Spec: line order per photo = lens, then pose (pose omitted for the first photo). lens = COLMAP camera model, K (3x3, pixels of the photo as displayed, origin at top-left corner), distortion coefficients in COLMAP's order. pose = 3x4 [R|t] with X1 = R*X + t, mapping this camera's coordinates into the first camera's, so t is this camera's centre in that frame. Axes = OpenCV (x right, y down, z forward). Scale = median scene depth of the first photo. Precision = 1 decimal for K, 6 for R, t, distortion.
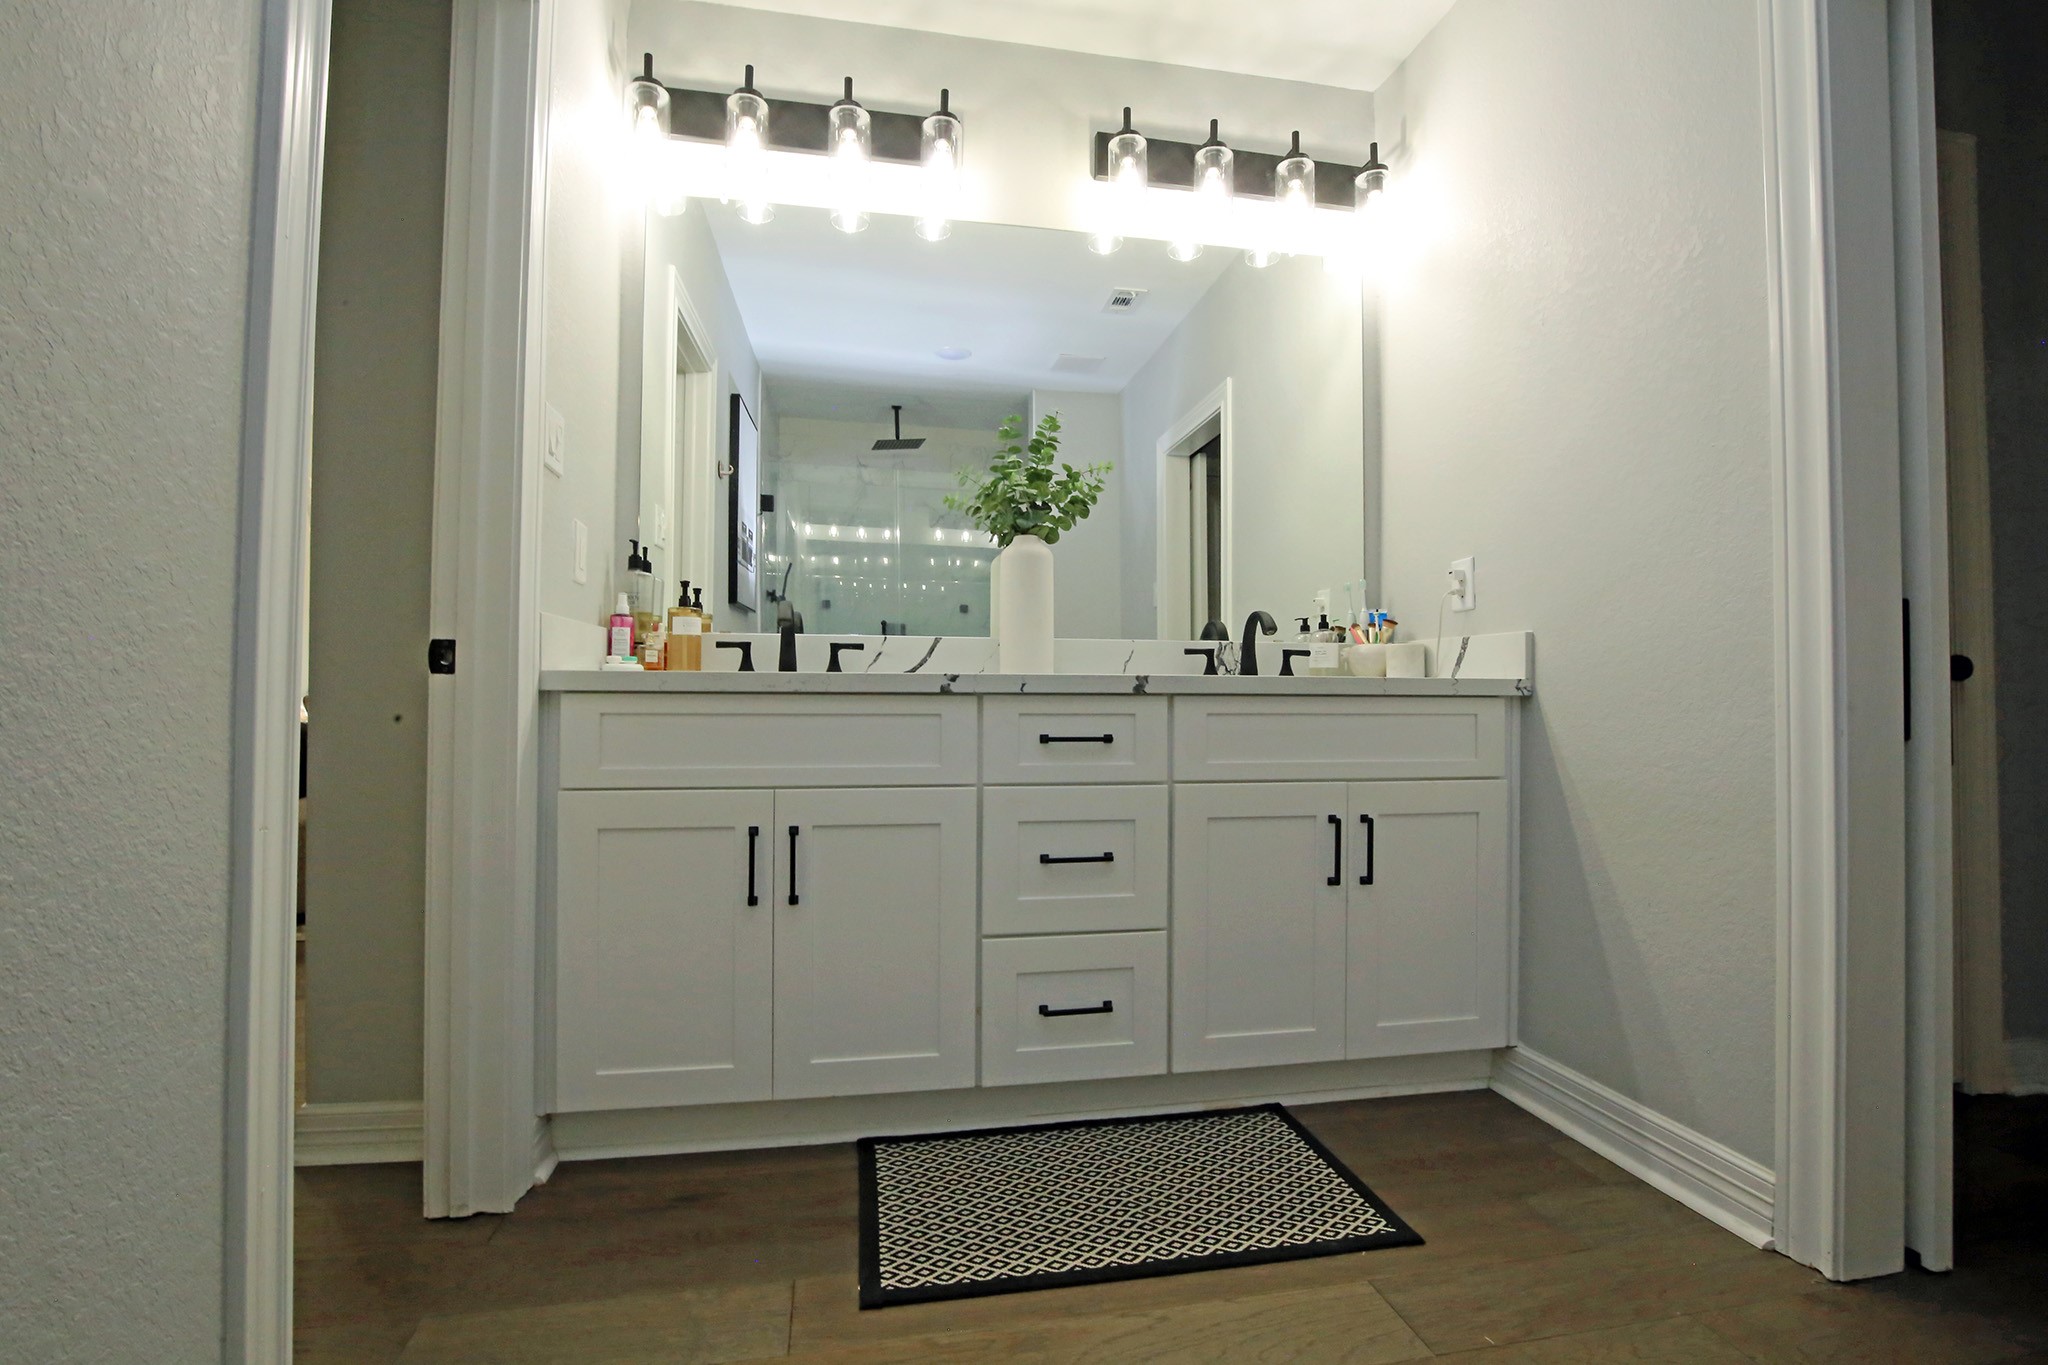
lens RADIAL K [[939.9, 0, 1026.6], [0, 939.9, 675.7], [0, 0, 1]] dist [-0.038510, 0.007879]
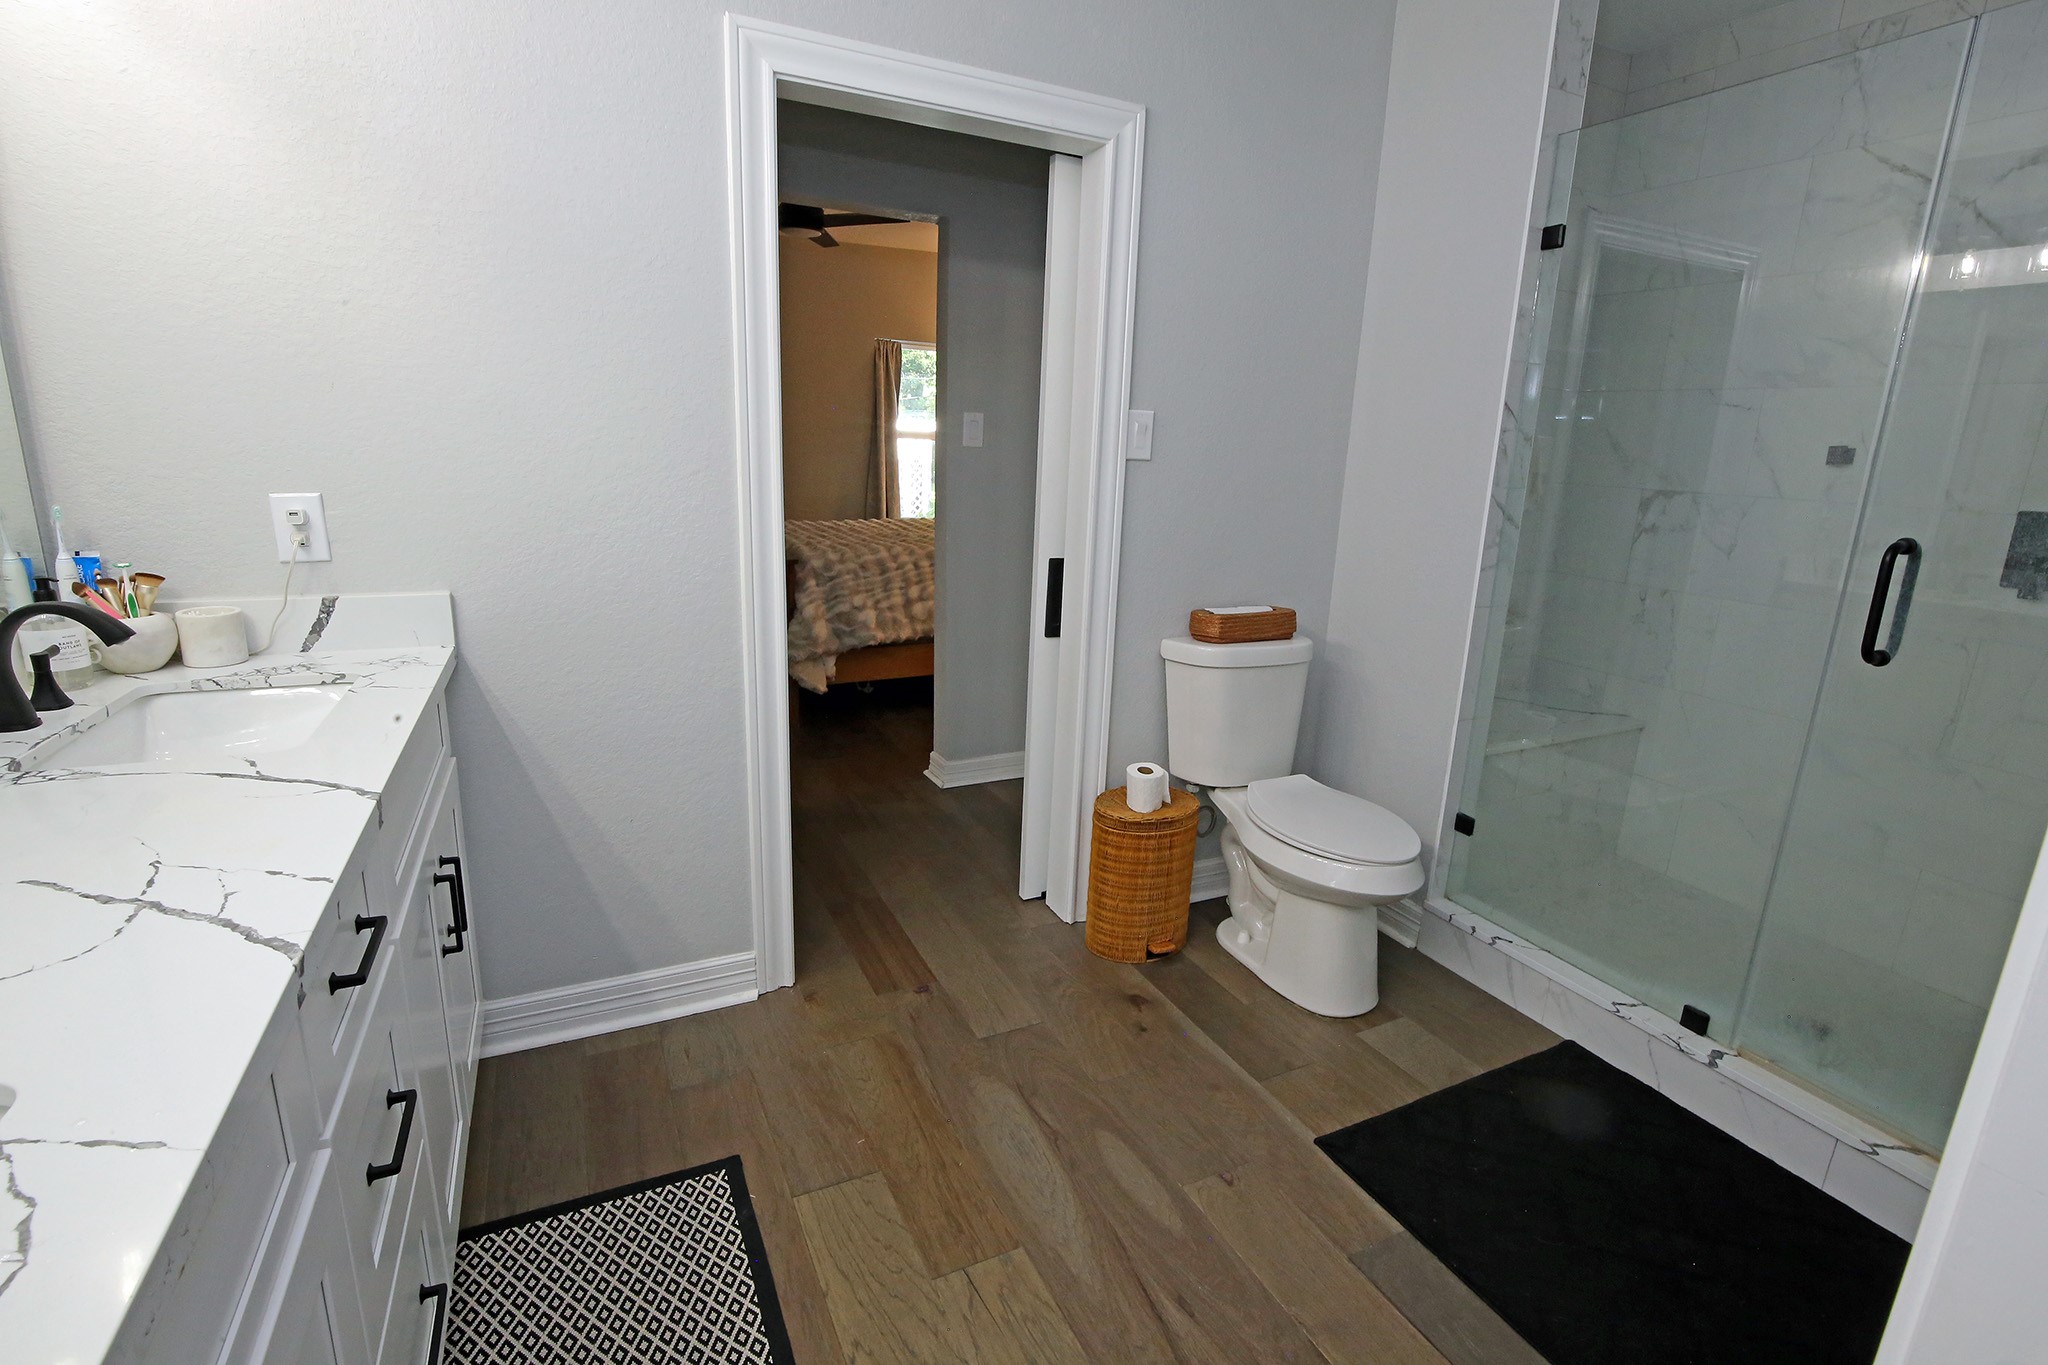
lens RADIAL K [[939.9, 0, 1026.6], [0, 939.9, 675.7], [0, 0, 1]] dist [-0.038510, 0.007879]
pose [[-0.262912, -0.249033, 0.932127, -0.497339], [-0.067897, 0.968495, 0.239598, -0.238870], [-0.962428, -0.000296, -0.271538, 0.751823]]
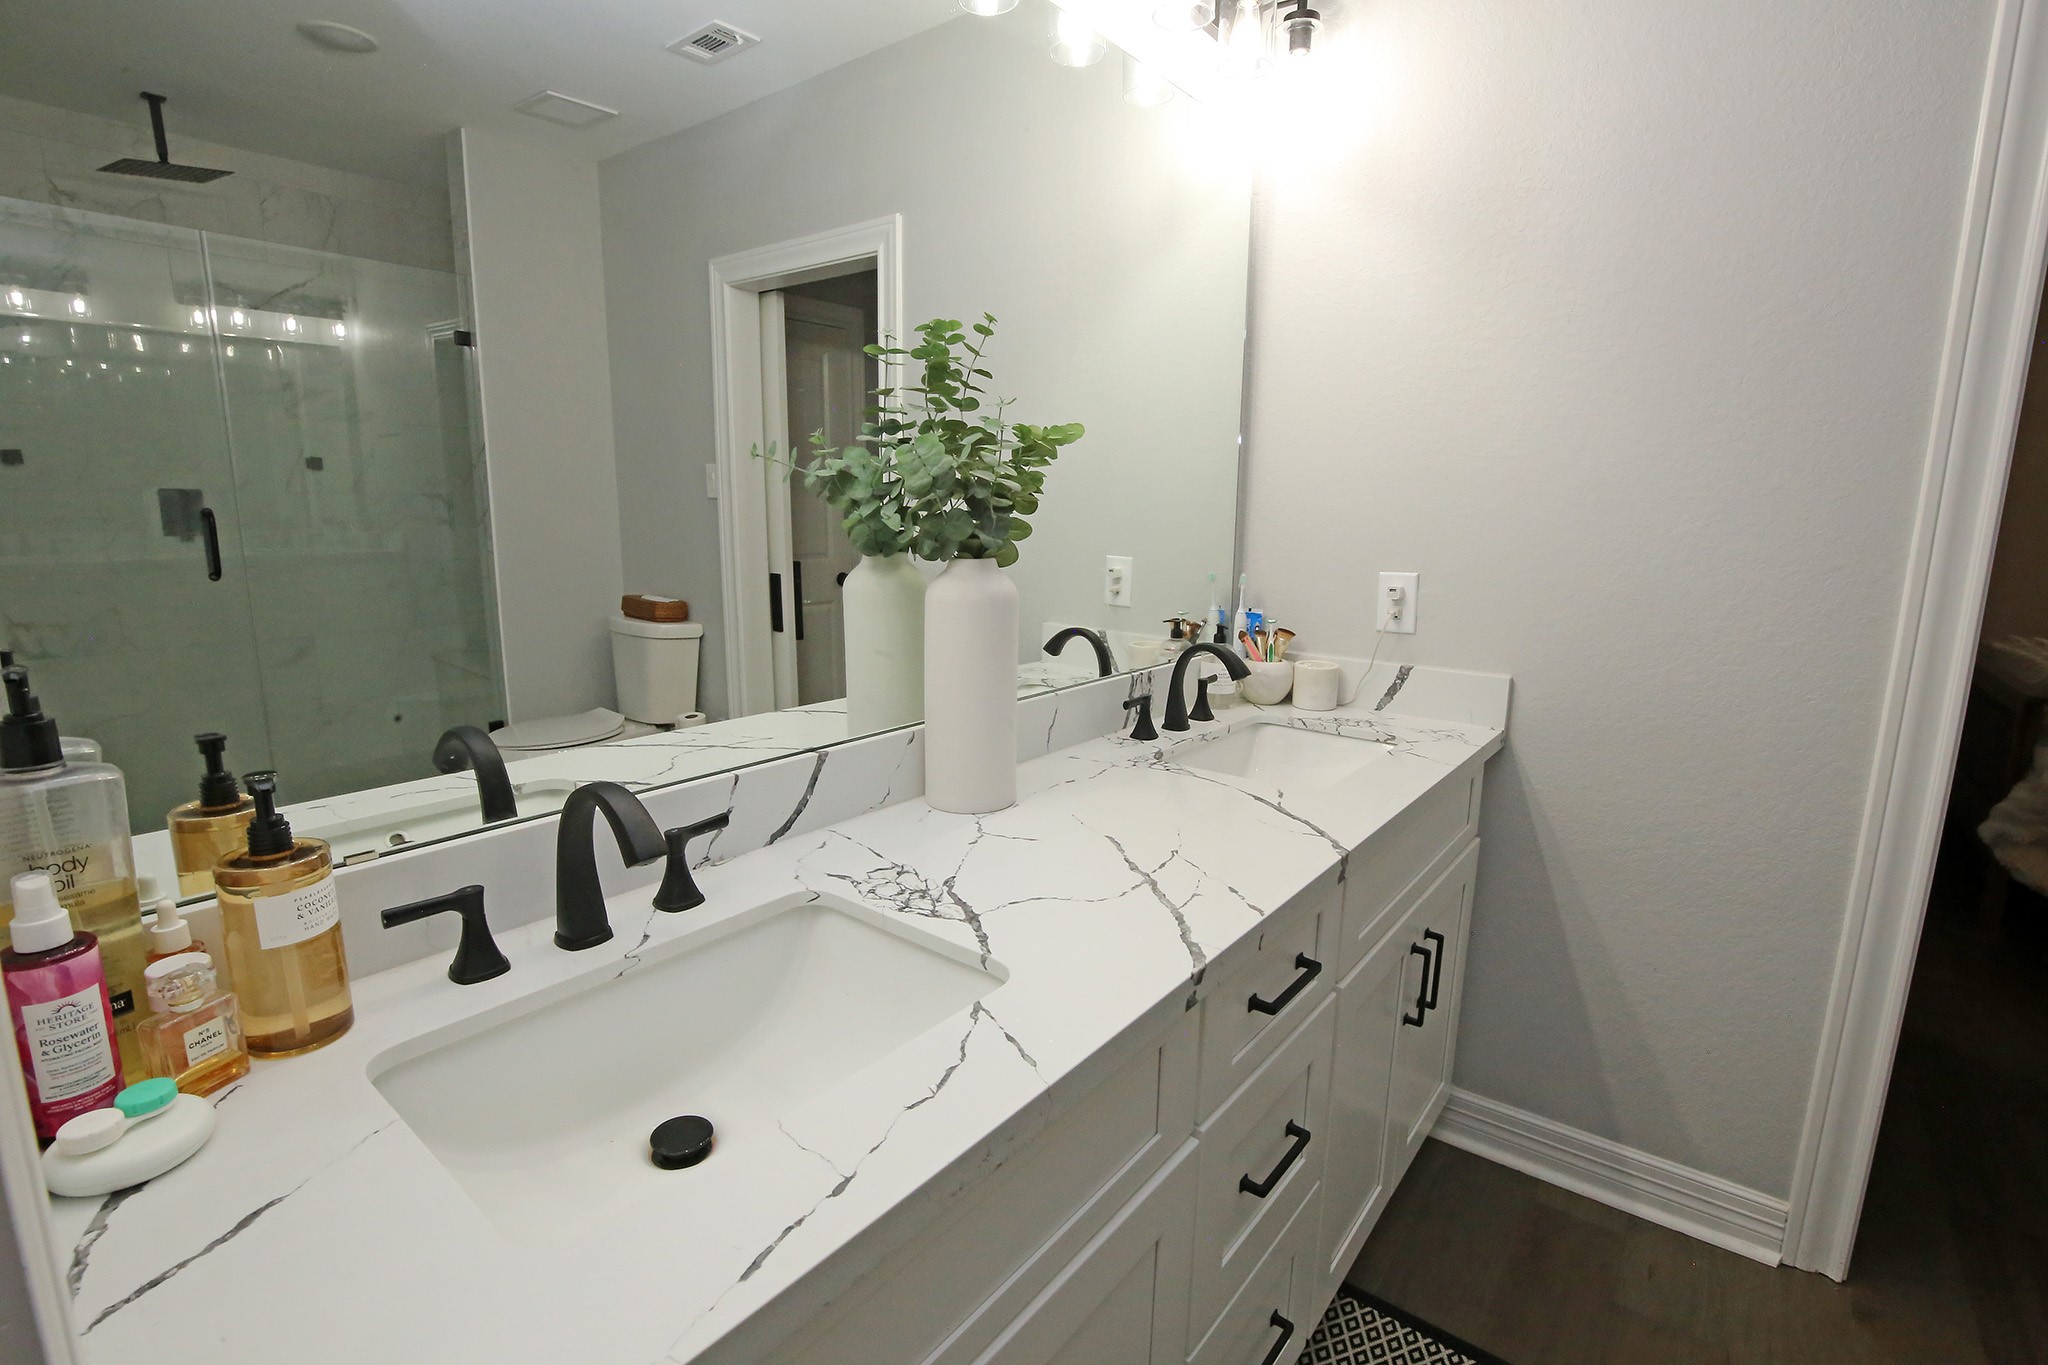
lens RADIAL K [[939.9, 0, 1026.6], [0, 939.9, 675.7], [0, 0, 1]] dist [-0.038510, 0.007879]
pose [[0.753444, -0.119482, 0.646565, -0.424482], [-0.022301, 0.978141, 0.206743, -0.240804], [-0.657134, -0.170188, 0.734310, 0.688139]]
